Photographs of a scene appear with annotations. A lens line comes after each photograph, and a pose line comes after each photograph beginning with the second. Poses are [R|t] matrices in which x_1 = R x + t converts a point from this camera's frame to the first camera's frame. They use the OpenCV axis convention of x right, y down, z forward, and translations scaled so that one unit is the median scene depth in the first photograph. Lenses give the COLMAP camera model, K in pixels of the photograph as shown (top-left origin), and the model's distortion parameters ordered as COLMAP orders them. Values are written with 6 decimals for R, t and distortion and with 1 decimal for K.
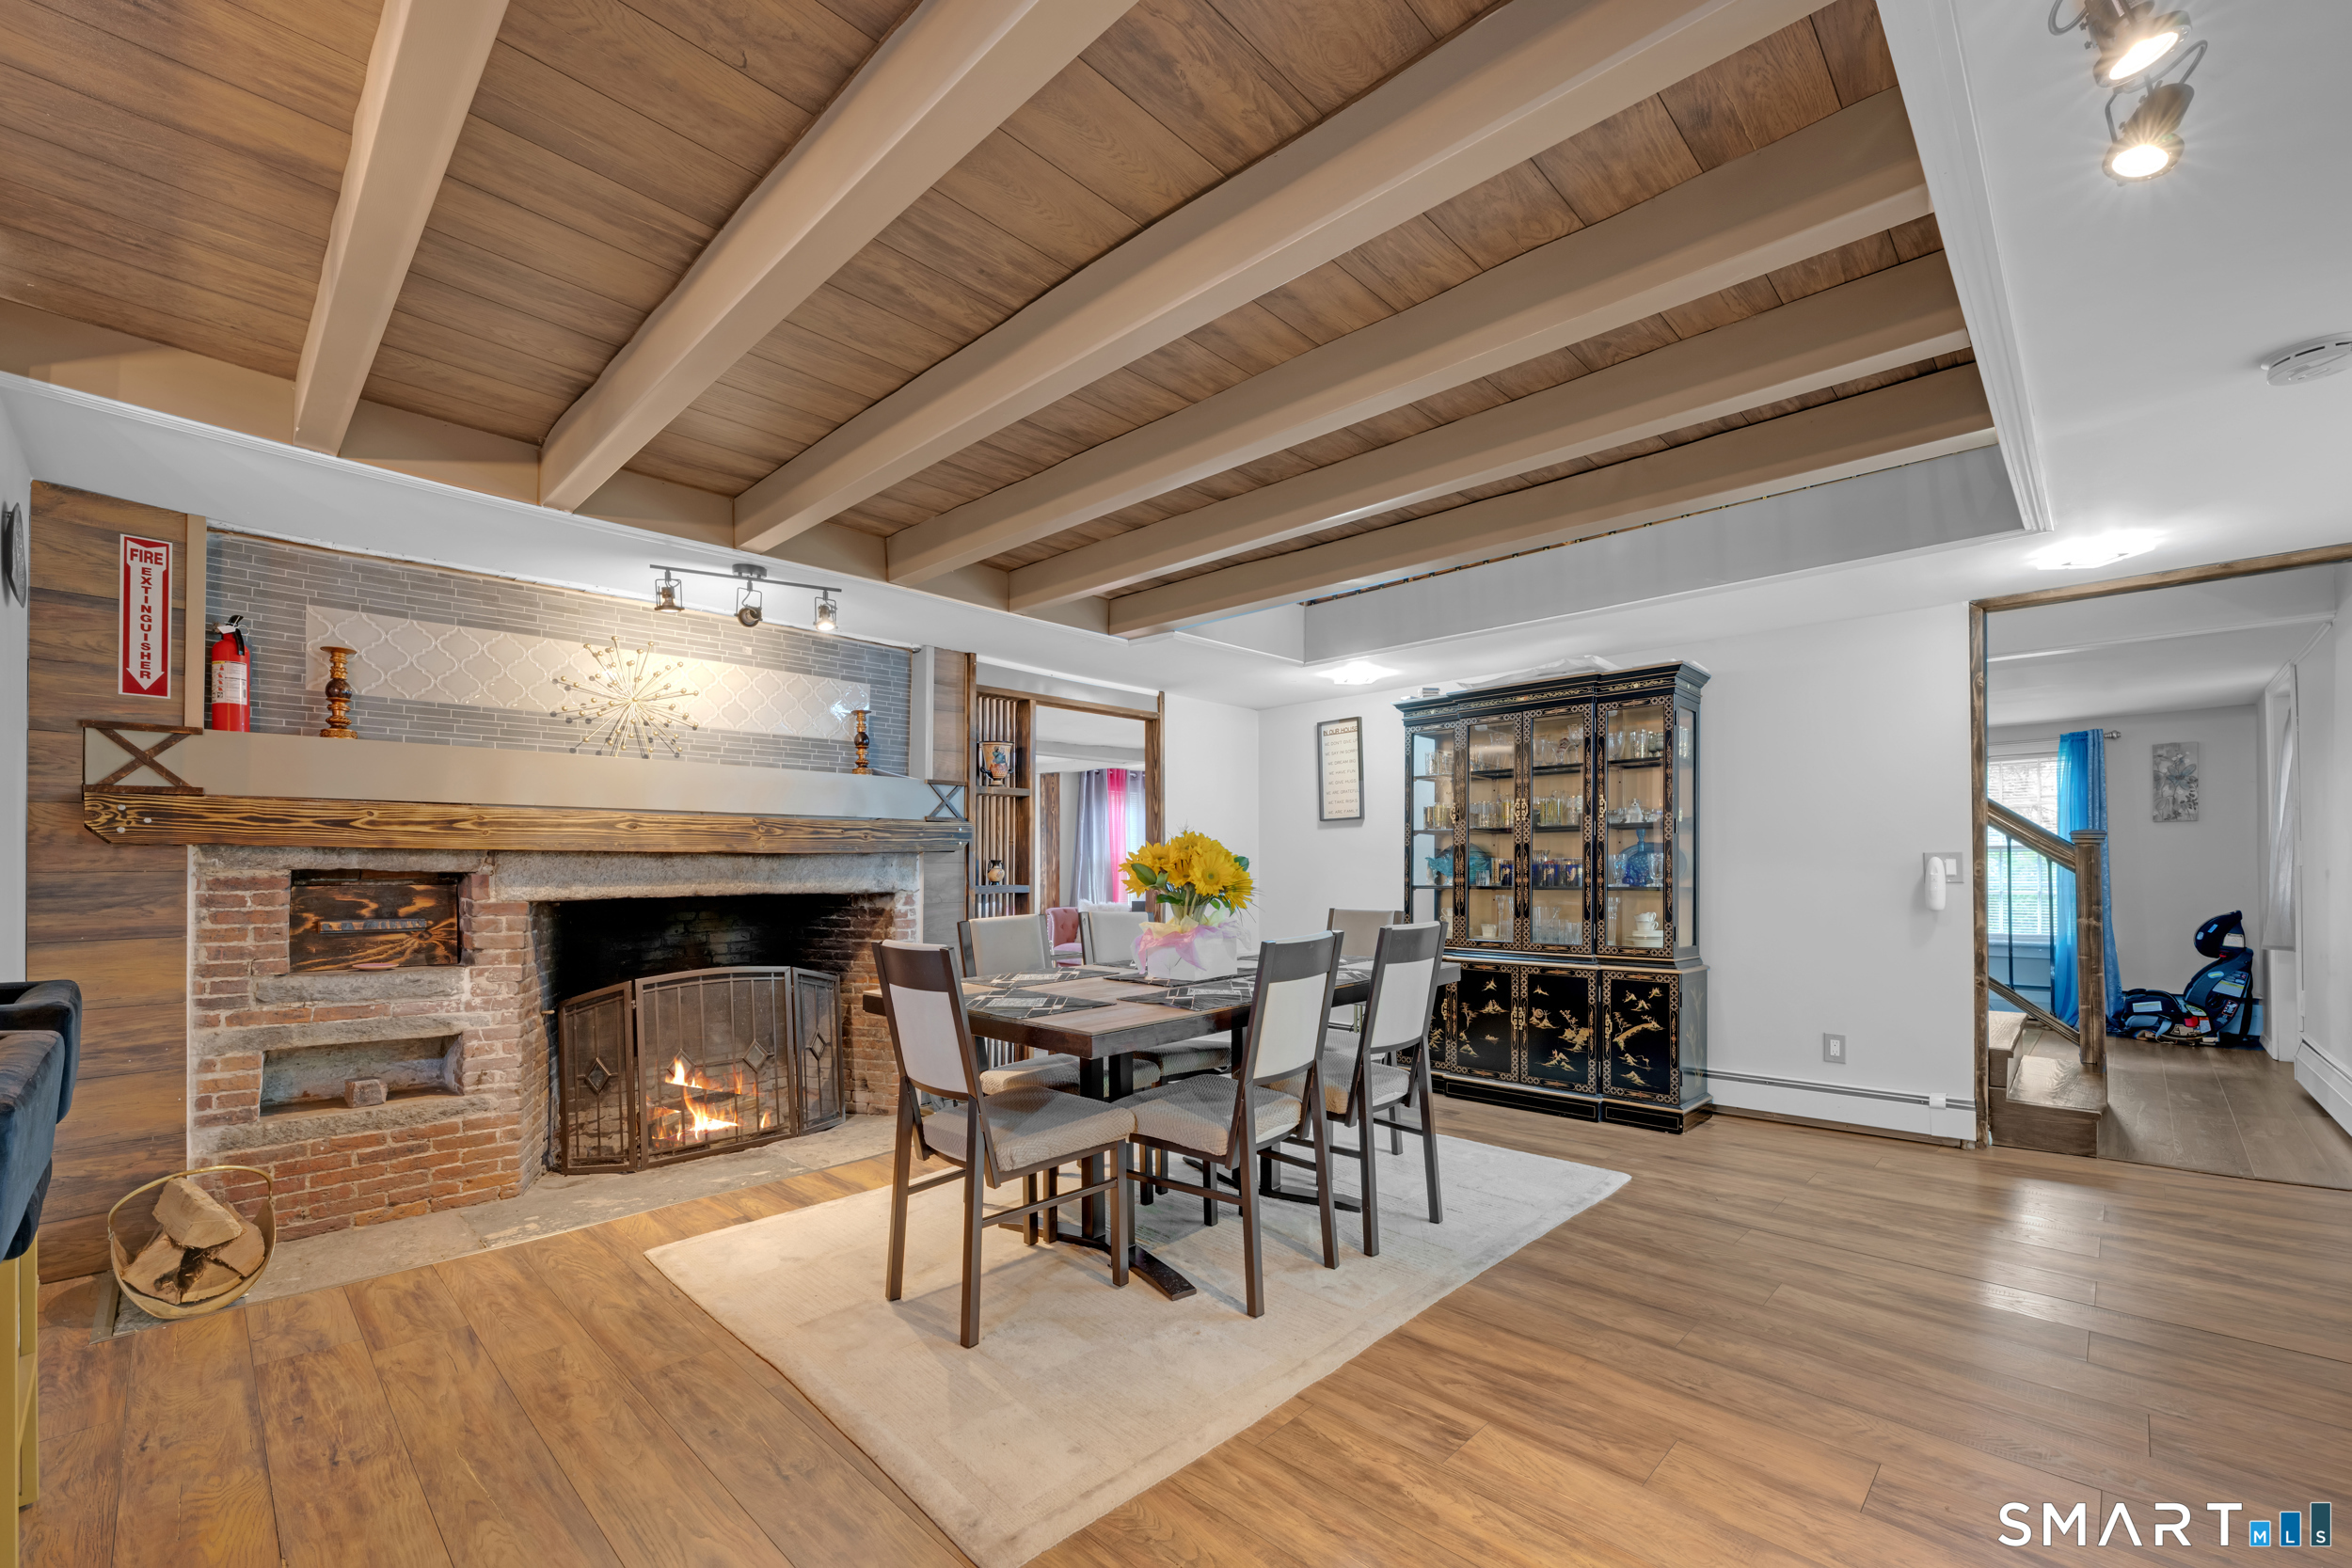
lens RADIAL K [[953.8, 0, 1215.0], [0, 953.8, 903.1], [0, 0, 1]] dist [-0.002516, -0.000205]
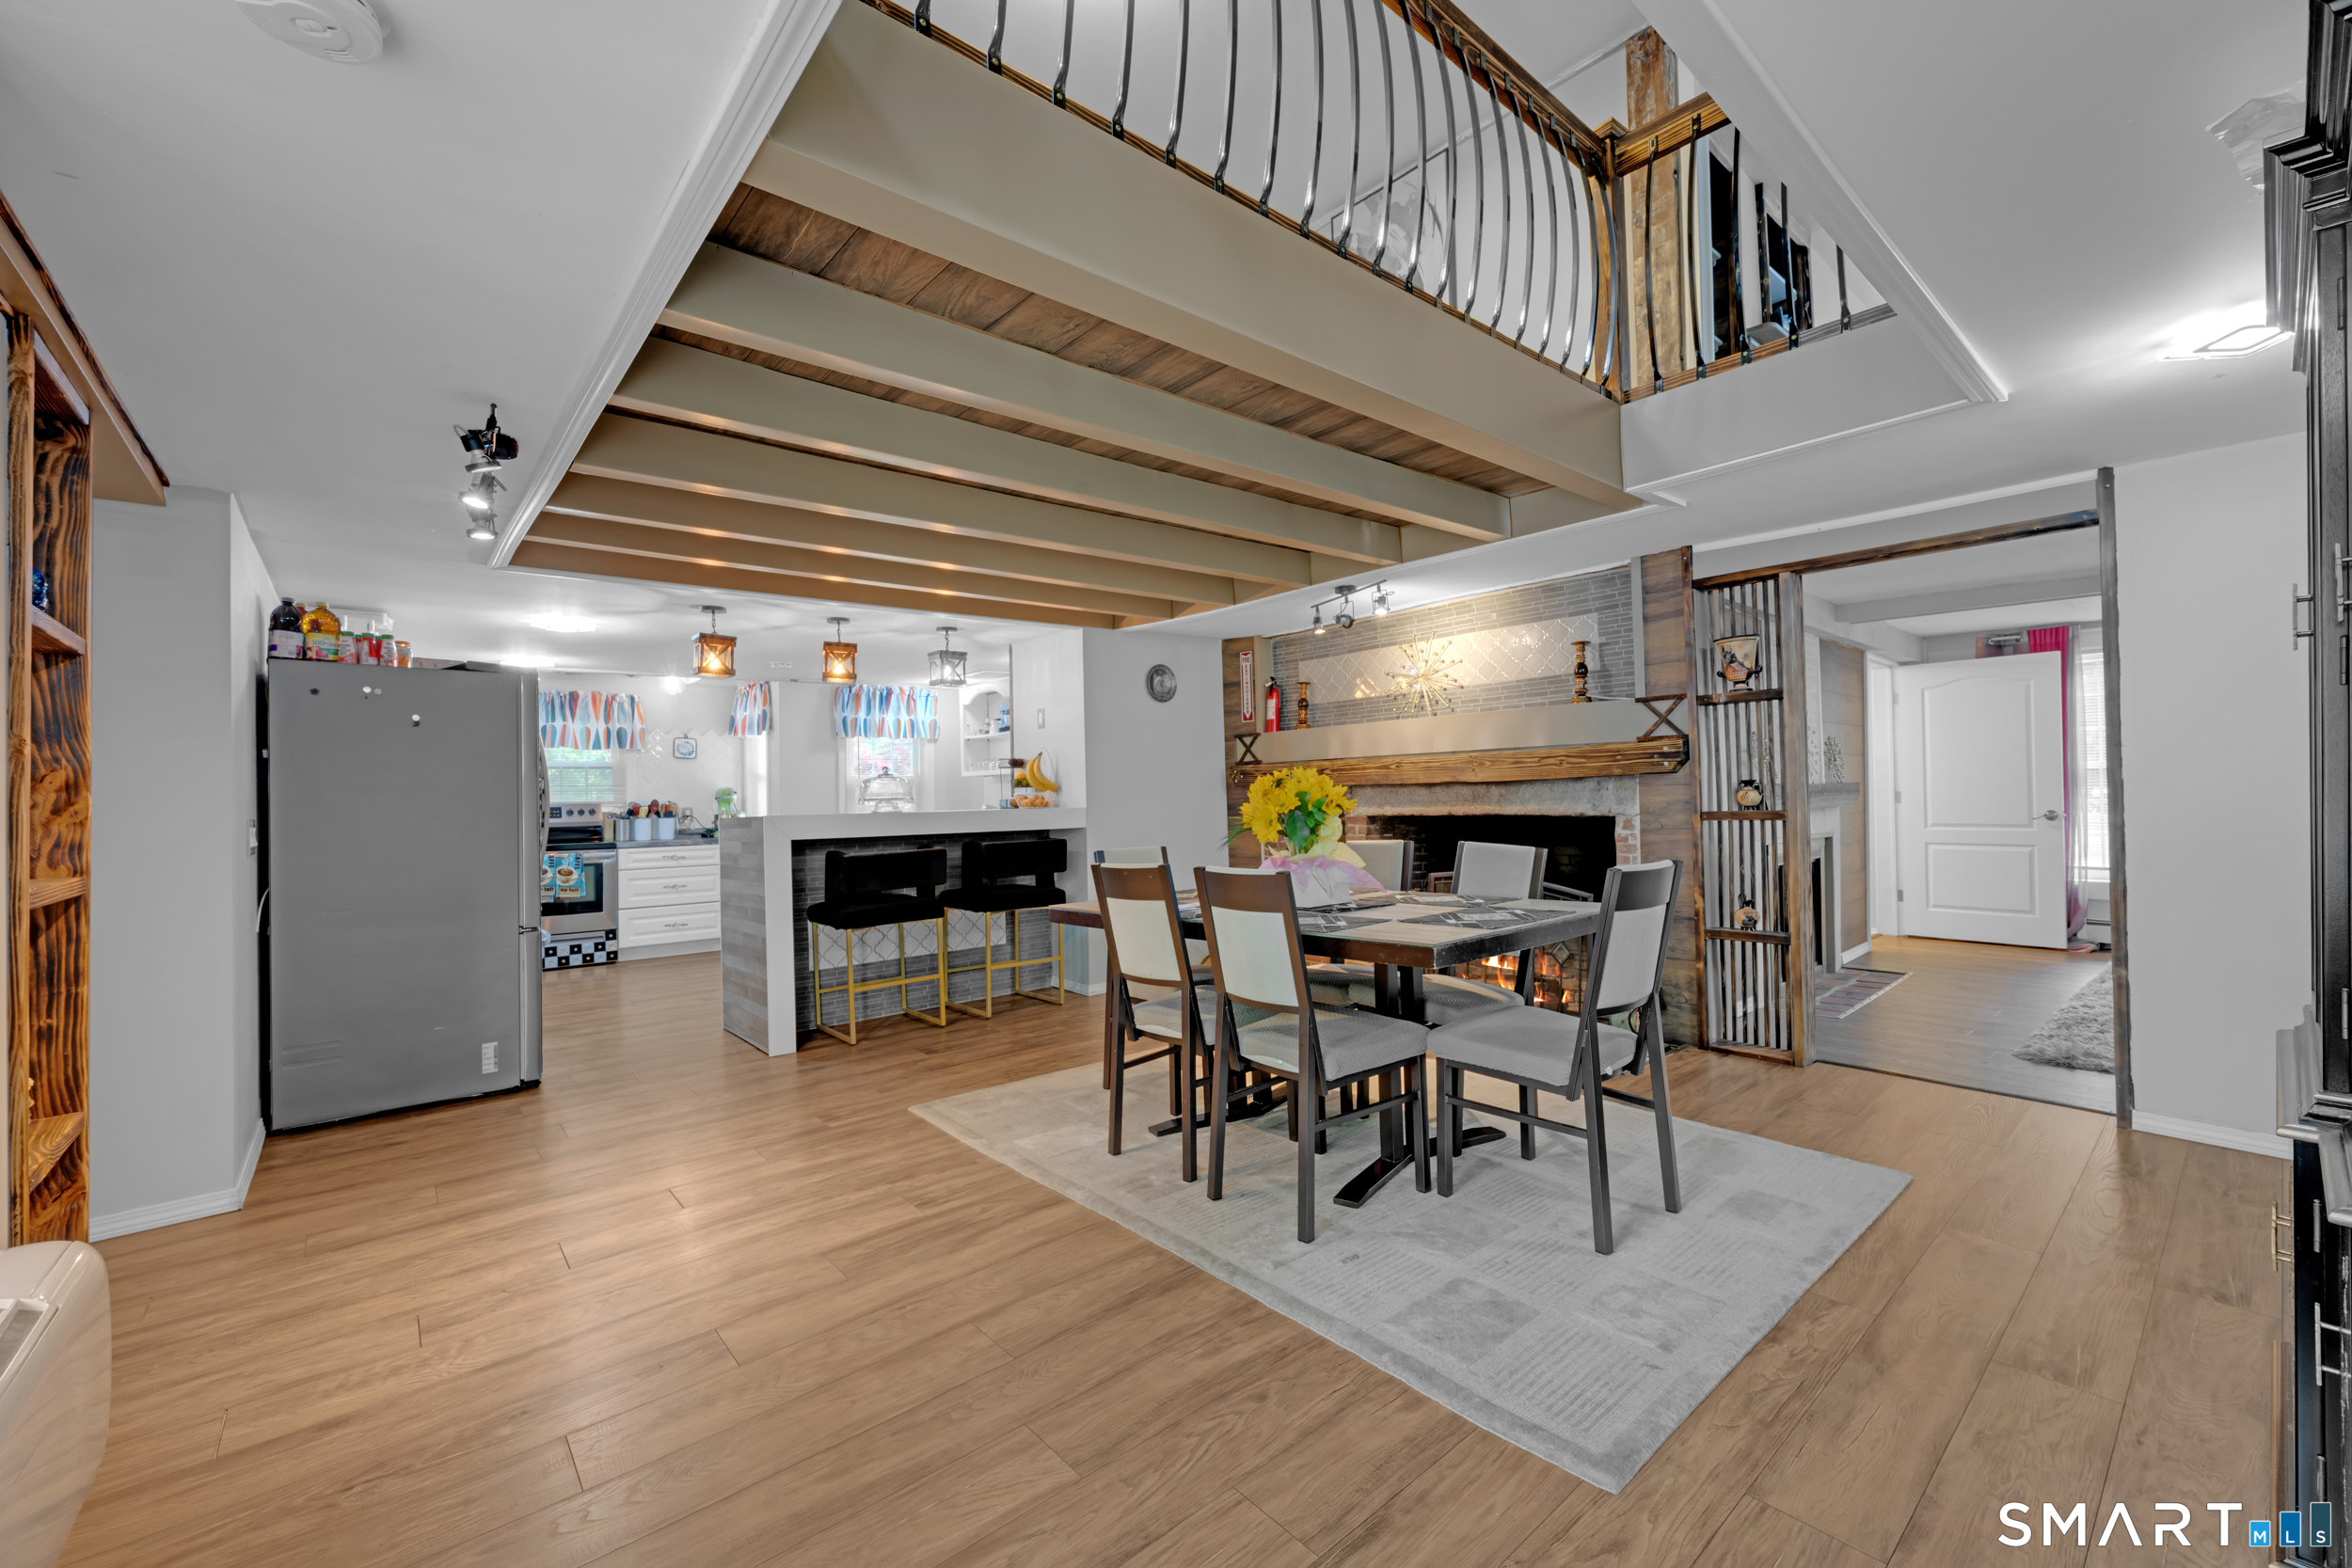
lens RADIAL K [[953.8, 0, 1159.2], [0, 953.8, 793.6], [0, 0, 1]] dist [-0.002516, -0.000205]
pose [[-0.120498, -0.005978, -0.992696, 0.775131], [-0.022442, 0.999743, -0.003296, -0.023416], [0.992460, 0.021881, -0.120601, 0.724688]]
